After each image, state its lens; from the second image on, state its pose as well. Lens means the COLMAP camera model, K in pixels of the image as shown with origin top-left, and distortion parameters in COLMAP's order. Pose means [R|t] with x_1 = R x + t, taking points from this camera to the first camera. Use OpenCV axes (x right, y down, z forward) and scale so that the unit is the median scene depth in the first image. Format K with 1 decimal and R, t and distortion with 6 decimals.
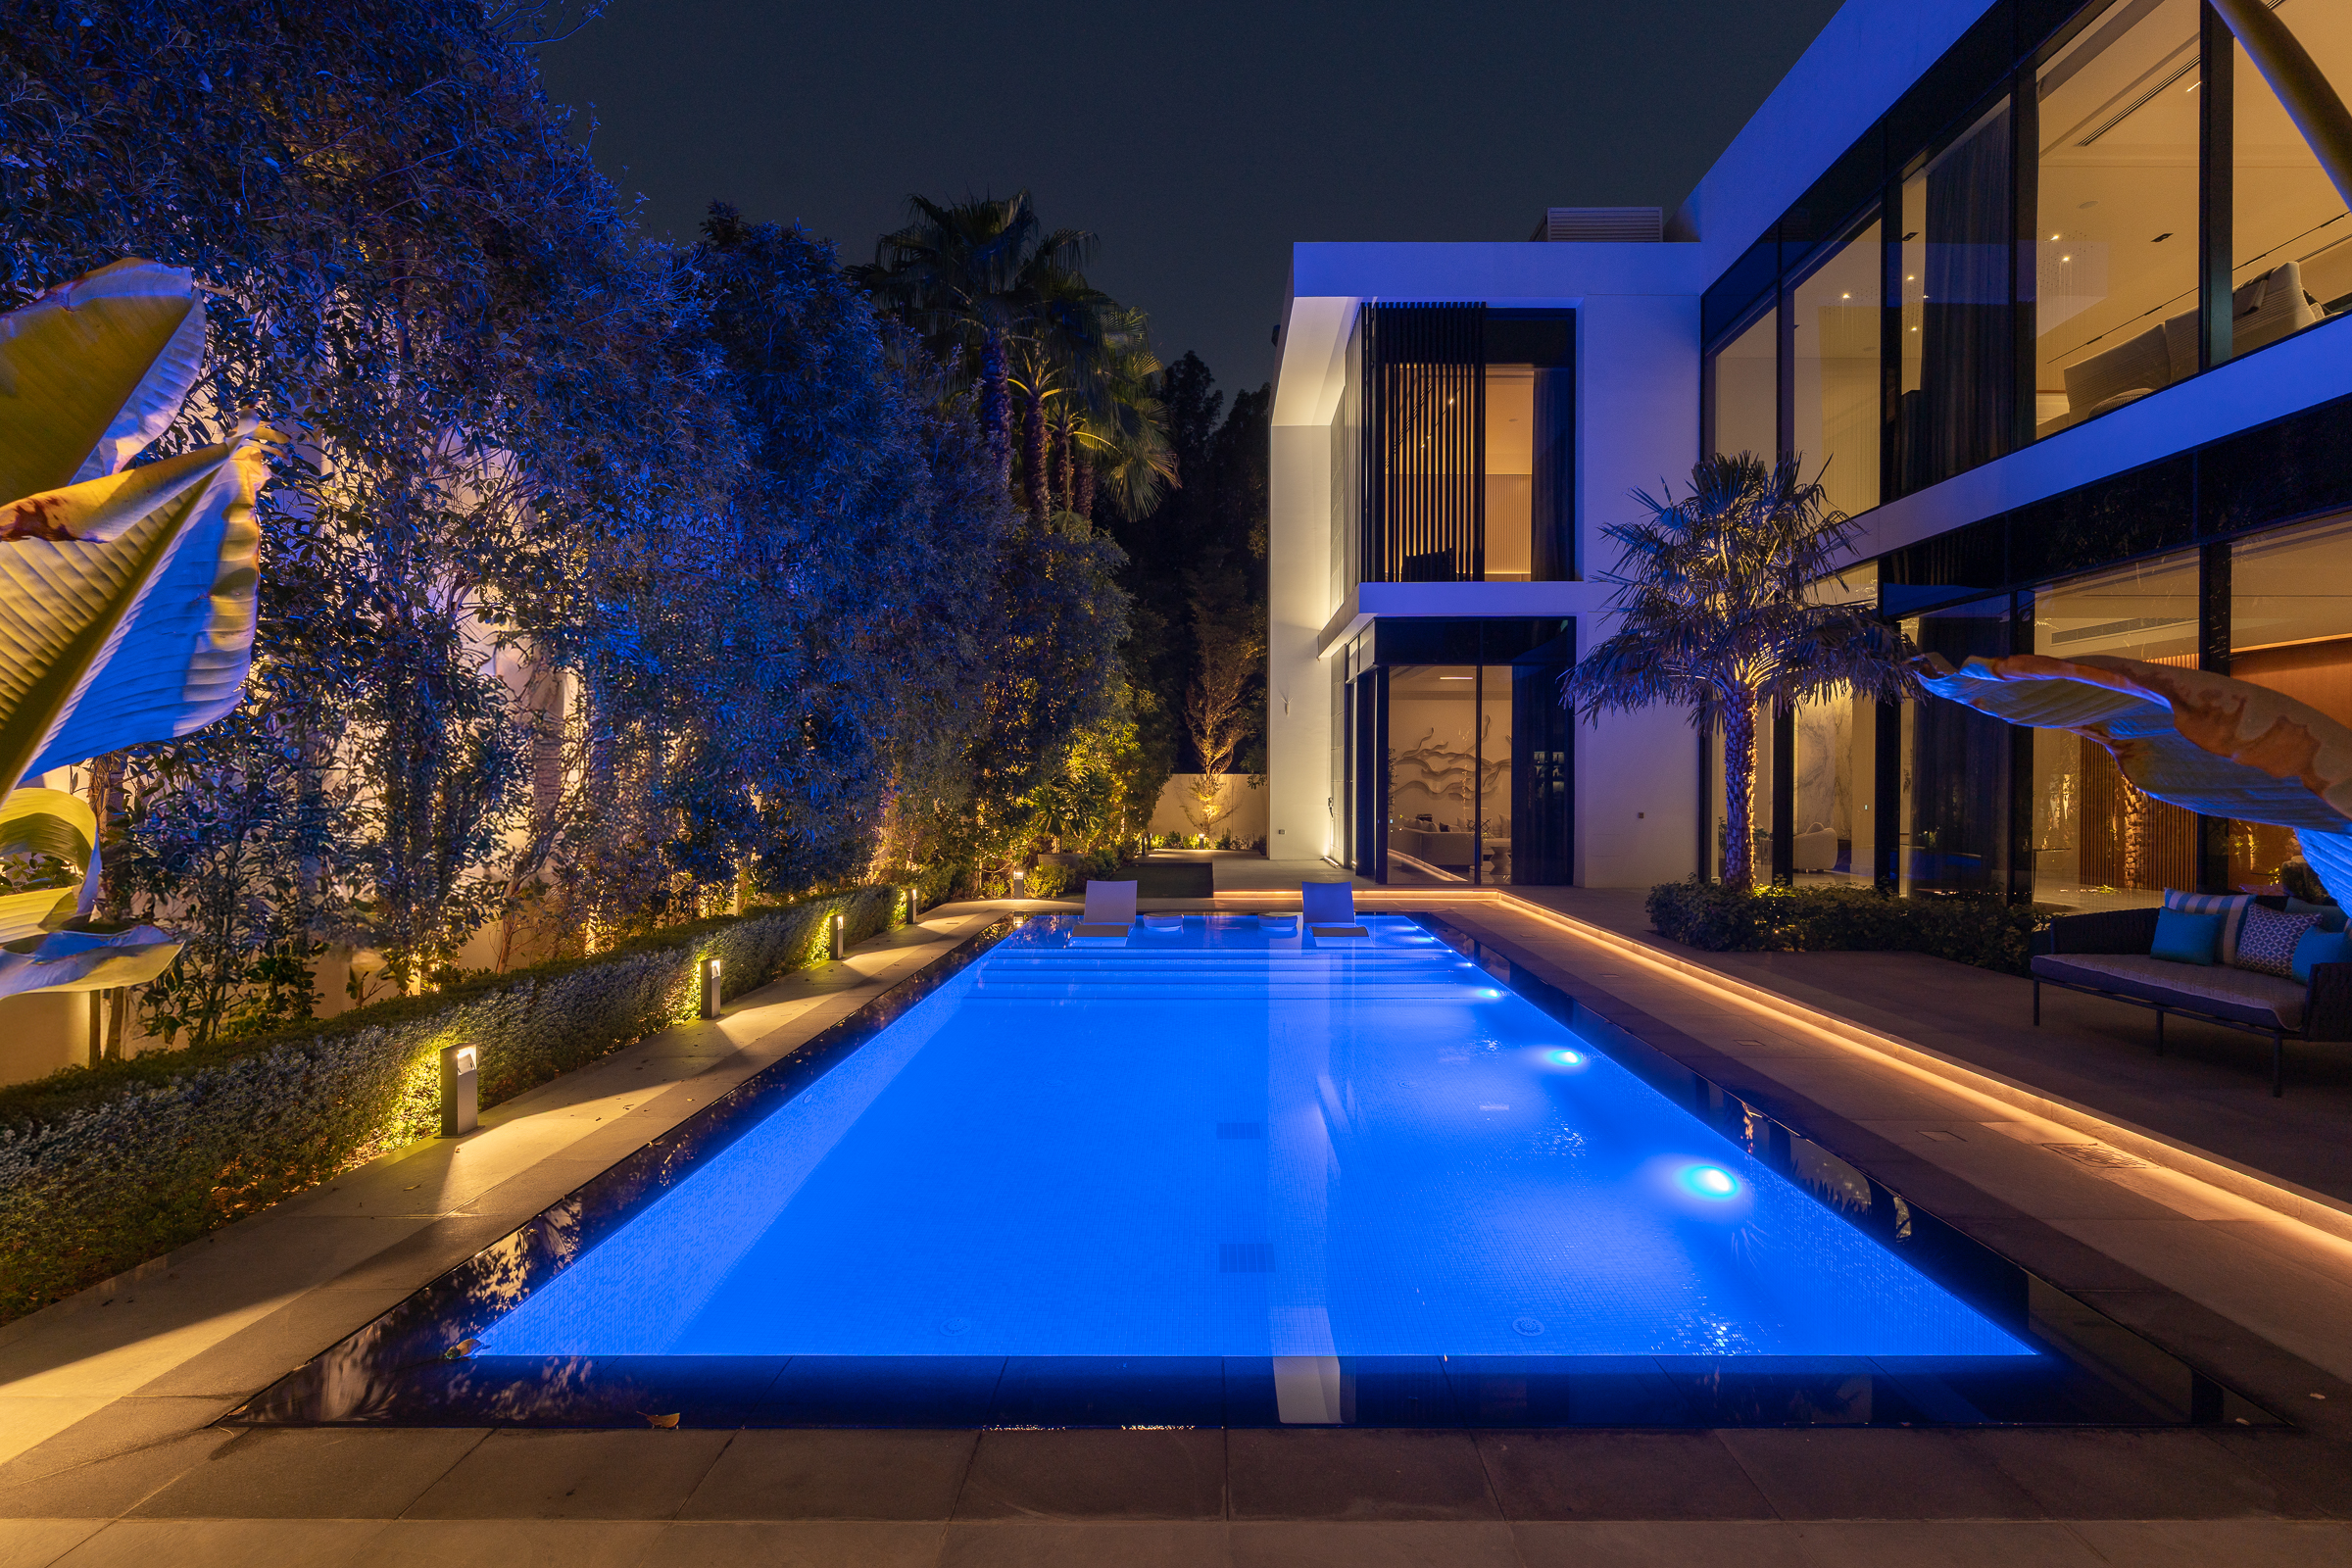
lens RADIAL K [[1068.6, 0, 1161.0], [0, 1068.6, 788.0], [0, 0, 1]] dist [-0.004327, 0.000362]
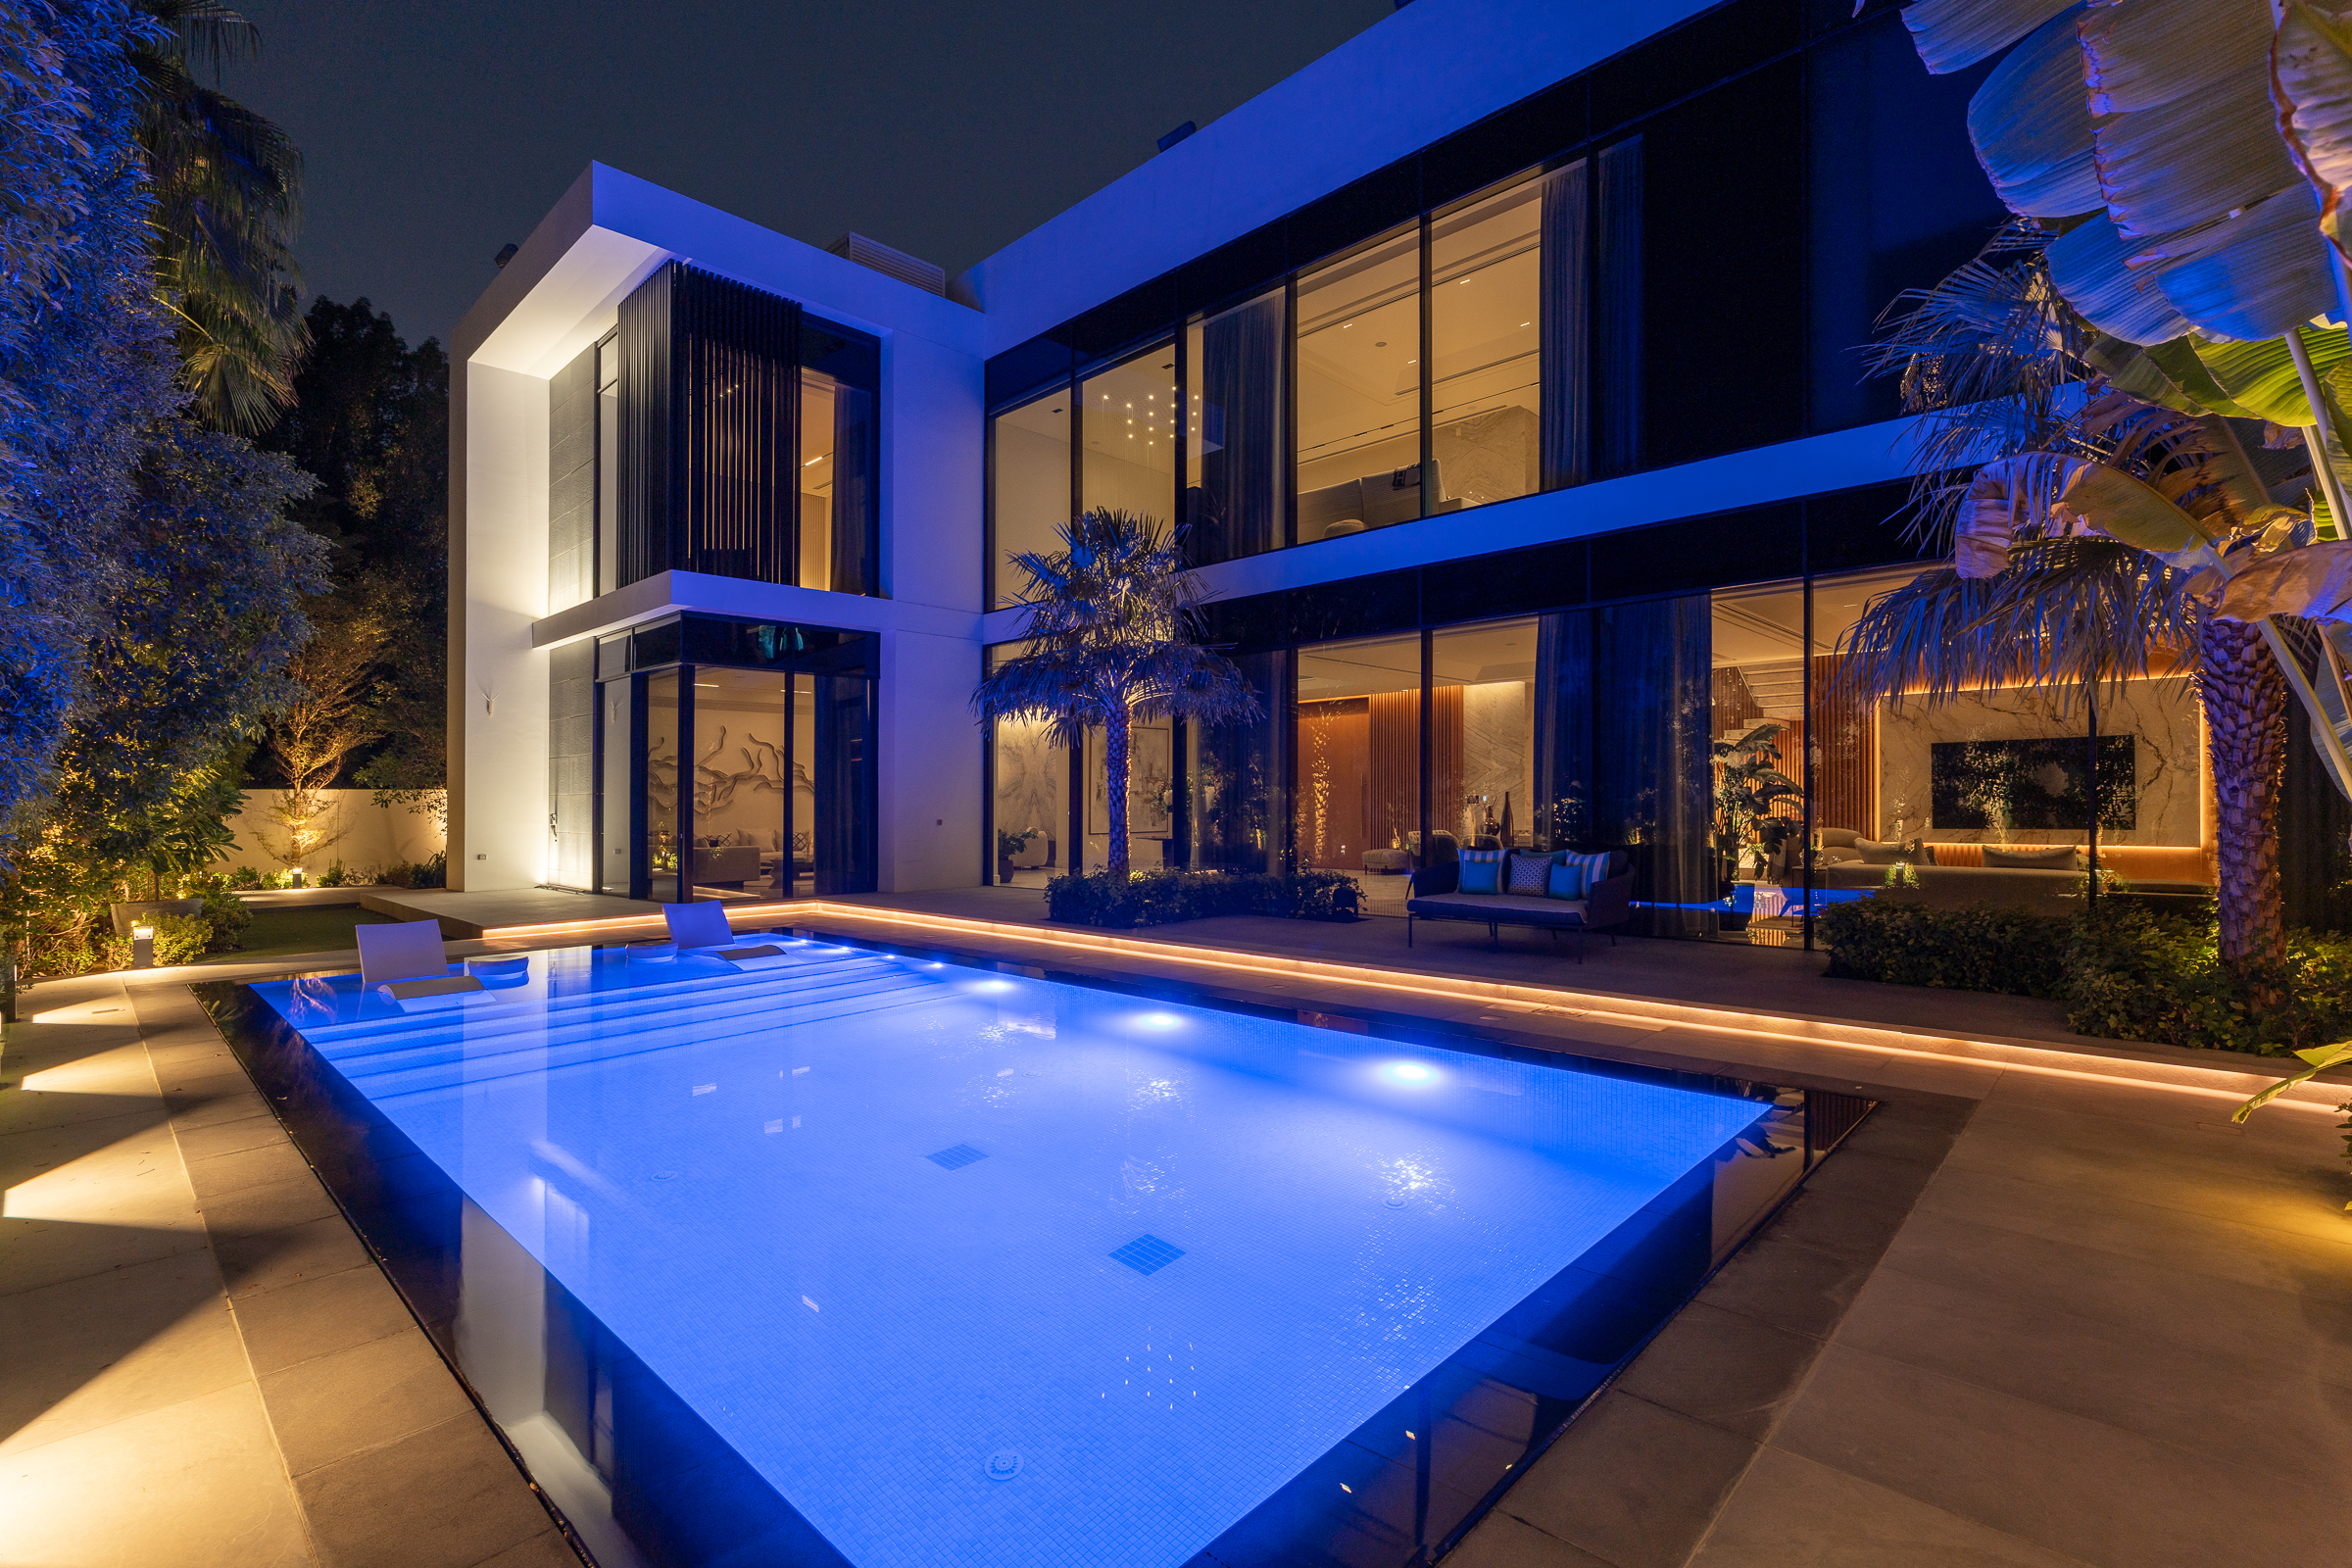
lens RADIAL K [[1068.6, 0, 1148.3], [0, 1068.6, 791.3], [0, 0, 1]] dist [-0.004327, 0.000362]
pose [[0.687349, 0.000661, 0.726327, -0.183481], [0.011696, 0.999860, -0.011977, 0.009259], [-0.726233, 0.016728, 0.687245, 0.097664]]
